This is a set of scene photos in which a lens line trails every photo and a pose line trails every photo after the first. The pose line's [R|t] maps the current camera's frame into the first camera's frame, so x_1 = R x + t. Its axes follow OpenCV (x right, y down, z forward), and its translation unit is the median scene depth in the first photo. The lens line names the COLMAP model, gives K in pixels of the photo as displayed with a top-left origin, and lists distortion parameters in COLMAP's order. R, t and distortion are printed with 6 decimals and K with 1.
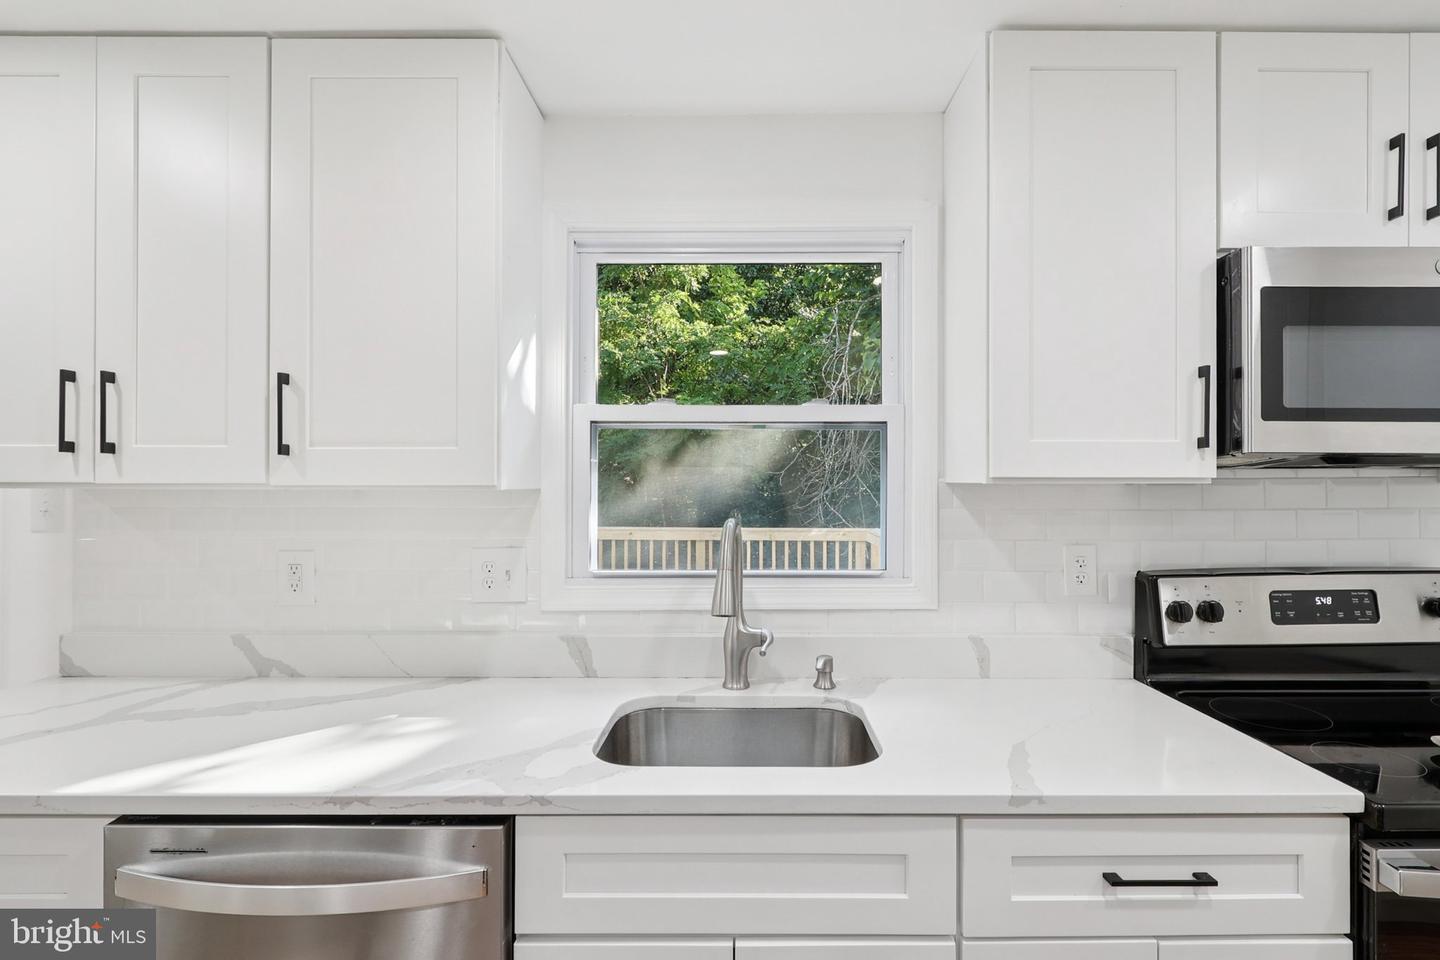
lens RADIAL K [[683.2, 0, 739.9], [0, 683.2, 475.5], [0, 0, 1]] dist [0.000432, -0.000290]
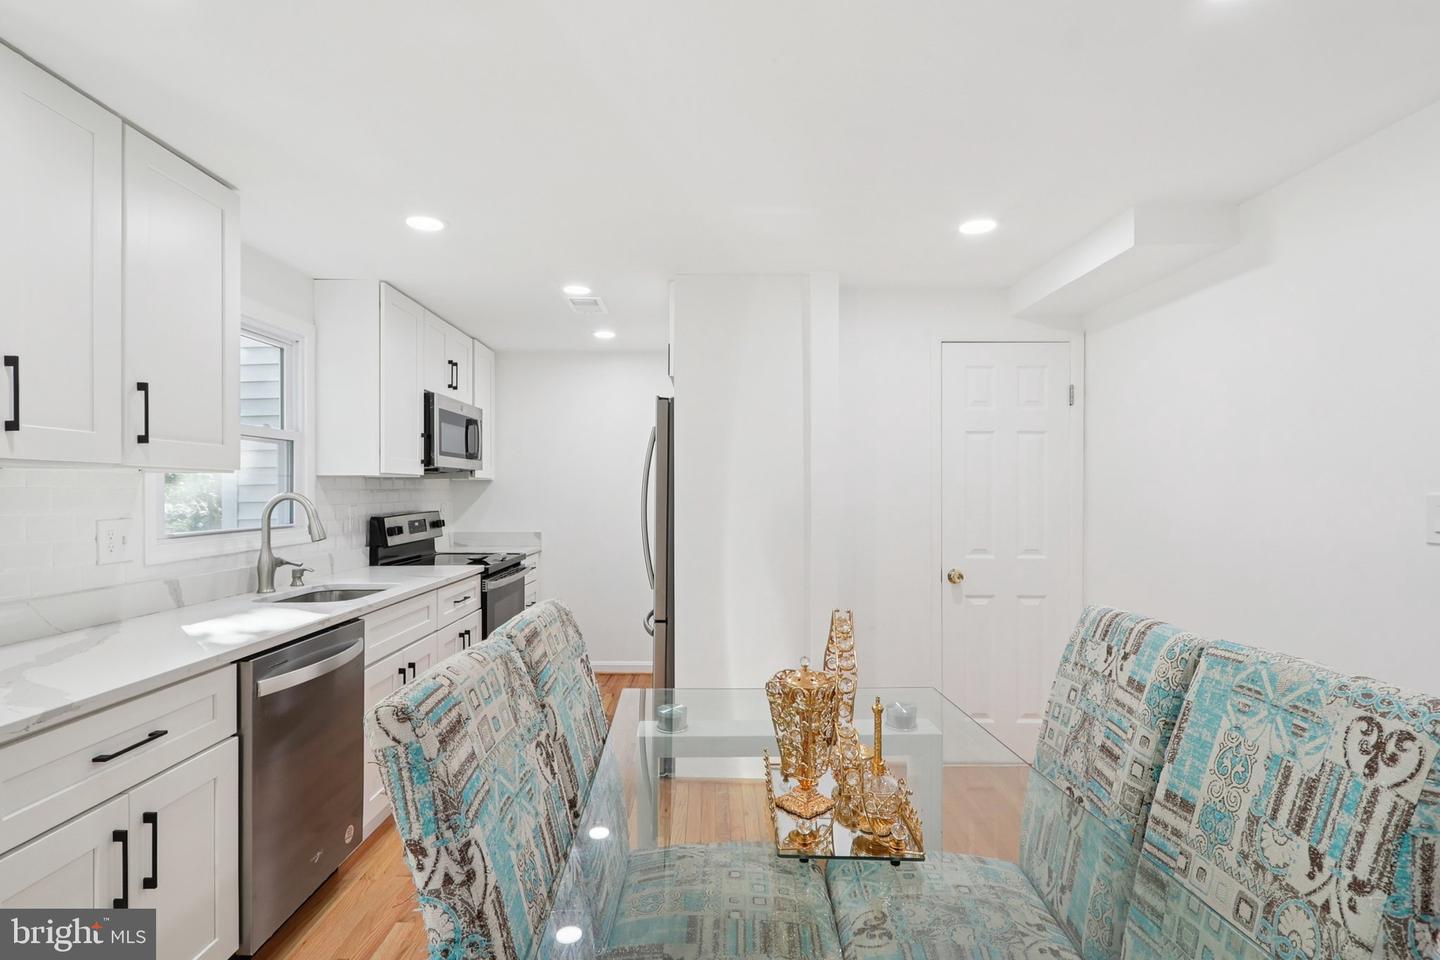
lens RADIAL K [[700.5, 0, 713.5], [0, 700.5, 488.4], [0, 0, 1]] dist [-0.002028, -0.000341]
pose [[-0.005062, 0.002393, 0.999984, -1.797584], [-0.005487, 0.999982, -0.002421, 0.049667], [-0.999972, -0.005500, -0.005049, -0.105462]]
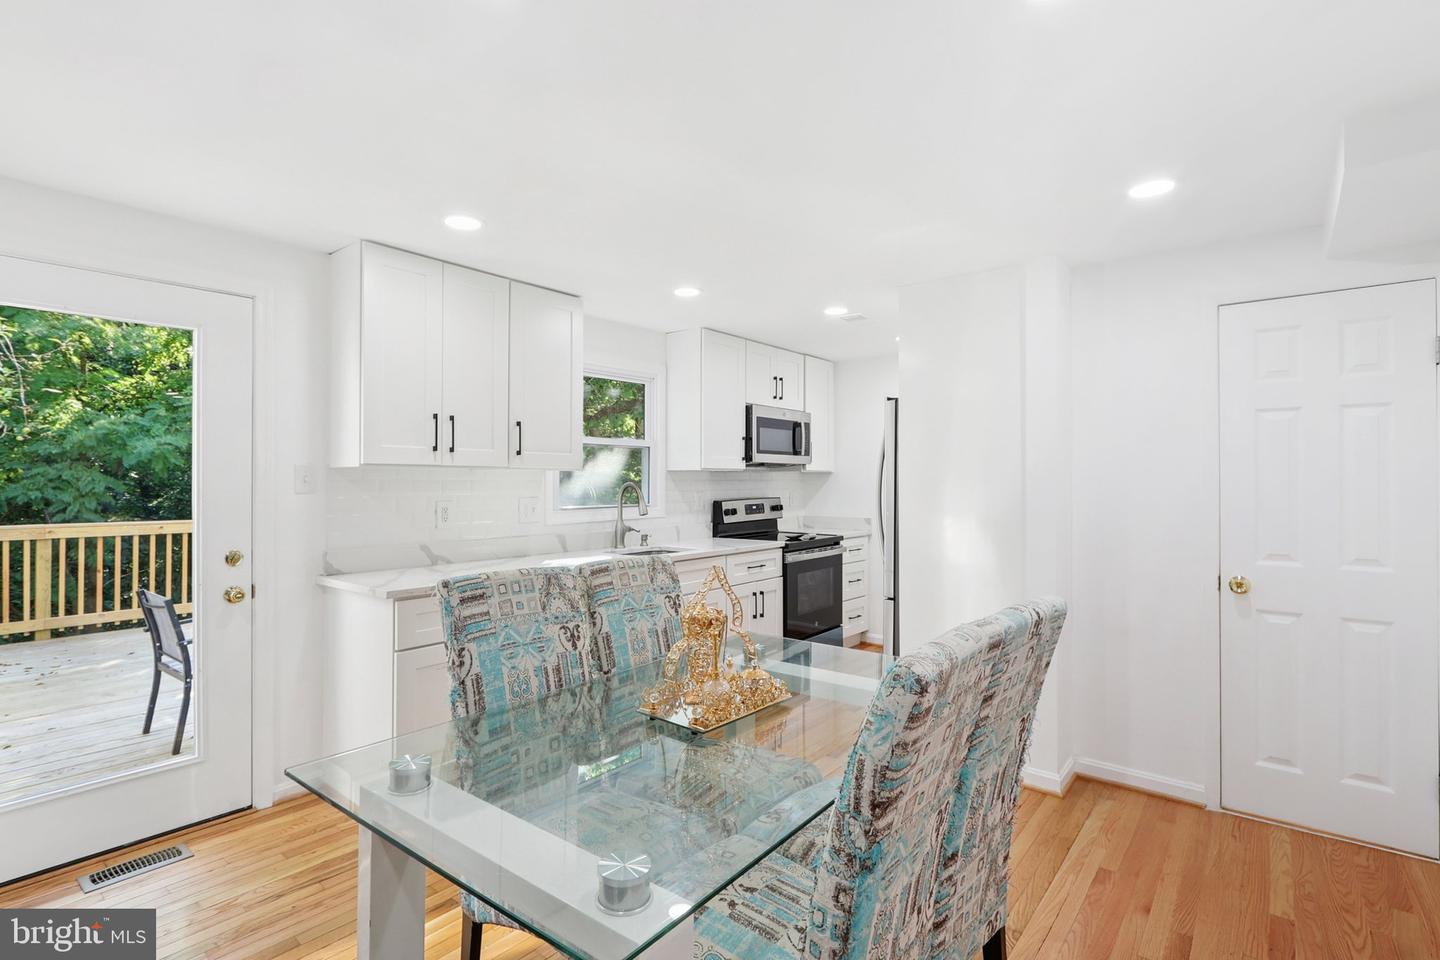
lens RADIAL K [[700.0, 0, 711.4], [0, 700.0, 474.9], [0, 0, 1]] dist [0.000094, -0.000167]
pose [[0.631063, 0.005315, 0.775713, -1.890702], [-0.004100, 0.999985, -0.003516, 0.041062], [-0.775720, -0.000962, 0.631076, -0.964359]]
